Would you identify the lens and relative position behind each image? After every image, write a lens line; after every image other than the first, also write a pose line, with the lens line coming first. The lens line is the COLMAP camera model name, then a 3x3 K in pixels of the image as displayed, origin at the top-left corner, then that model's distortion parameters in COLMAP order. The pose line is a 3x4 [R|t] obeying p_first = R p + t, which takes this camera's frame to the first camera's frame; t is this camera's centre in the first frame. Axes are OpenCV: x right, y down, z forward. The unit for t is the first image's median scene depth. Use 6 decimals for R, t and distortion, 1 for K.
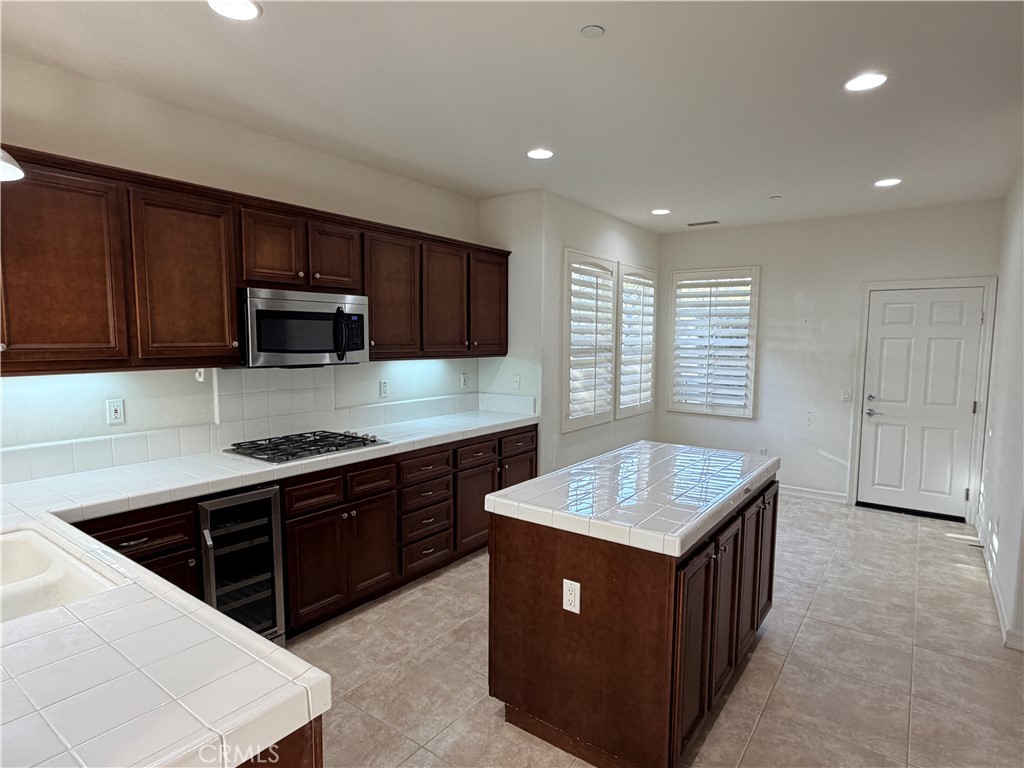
lens RADIAL K [[605.6, 0, 512.0], [0, 605.6, 384.0], [0, 0, 1]] dist [0.037116, 0.000776]
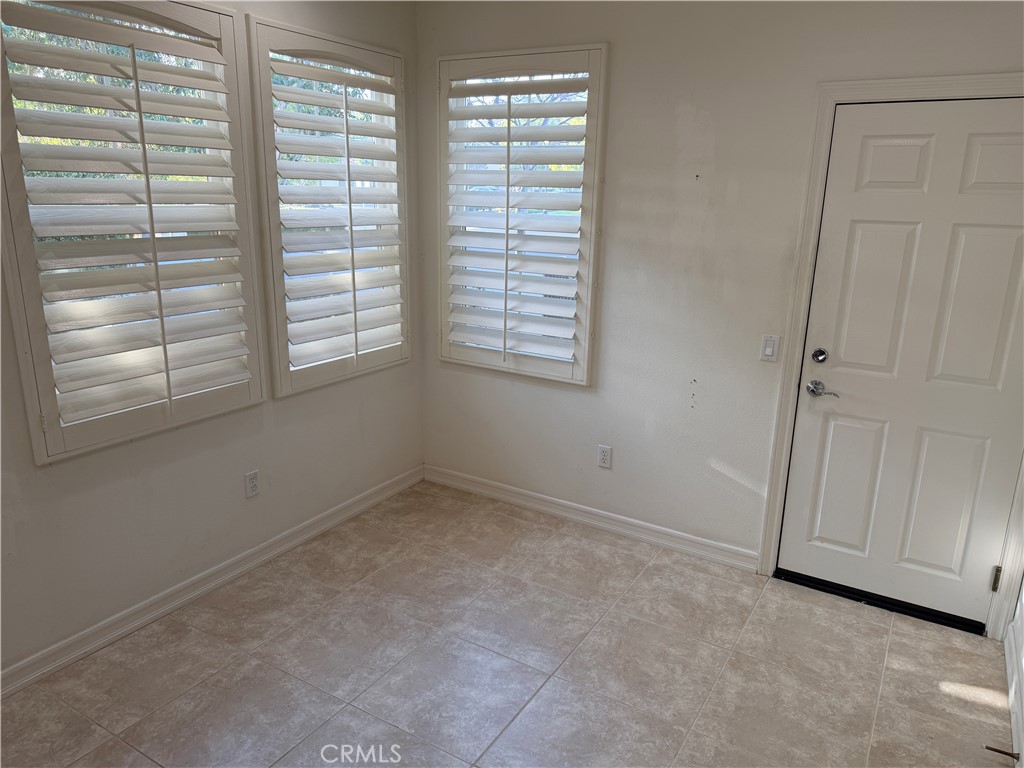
lens RADIAL K [[749.4, 0, 512.0], [0, 749.4, 384.0], [0, 0, 1]] dist [0.074714, -0.069914]
pose [[0.998174, -0.004731, 0.060215, 0.323979], [-0.005951, 0.984375, 0.175987, -0.052905], [-0.060107, -0.176024, 0.982549, 0.460747]]
